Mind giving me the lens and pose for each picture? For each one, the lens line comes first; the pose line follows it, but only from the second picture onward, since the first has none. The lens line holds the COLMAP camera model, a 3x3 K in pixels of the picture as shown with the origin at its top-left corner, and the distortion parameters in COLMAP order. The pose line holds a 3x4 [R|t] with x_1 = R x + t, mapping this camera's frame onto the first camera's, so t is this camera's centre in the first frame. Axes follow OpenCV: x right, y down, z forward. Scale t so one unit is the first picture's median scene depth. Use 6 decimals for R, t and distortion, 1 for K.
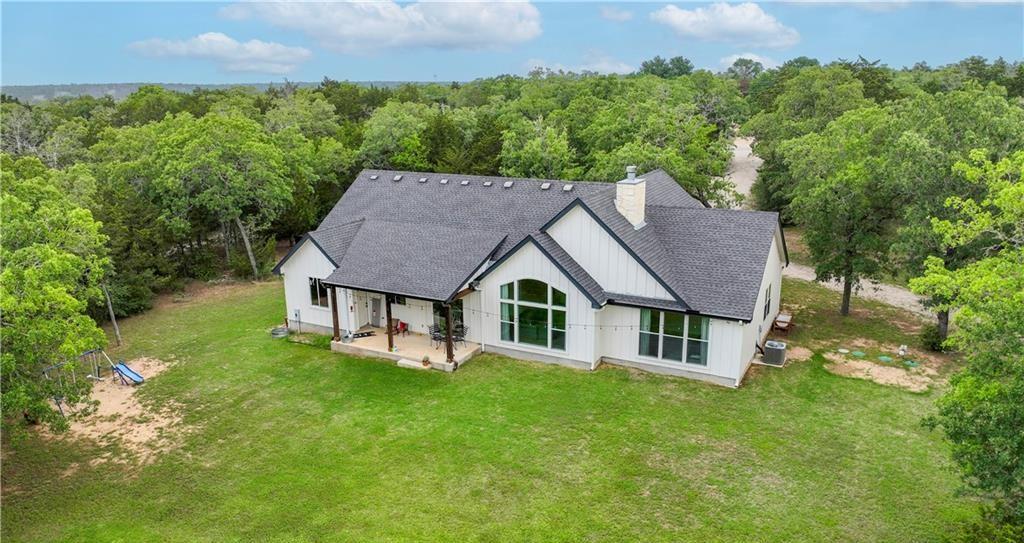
lens RADIAL K [[764.3, 0, 511.6], [0, 764.3, 273.0], [0, 0, 1]] dist [-0.029282, 0.005446]
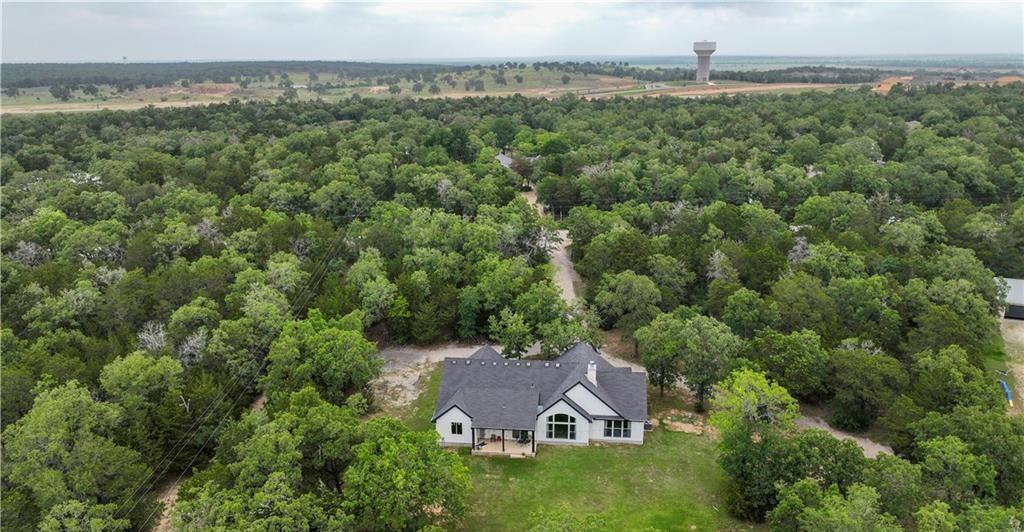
lens RADIAL K [[764.3, 0, 511.4], [0, 764.3, 265.7], [0, 0, 1]] dist [-0.029282, 0.005446]
pose [[0.929091, -0.104236, 0.354858, -0.965690], [0.092717, 0.994468, 0.049364, -0.615382], [-0.358041, -0.012963, 0.933616, -1.268756]]
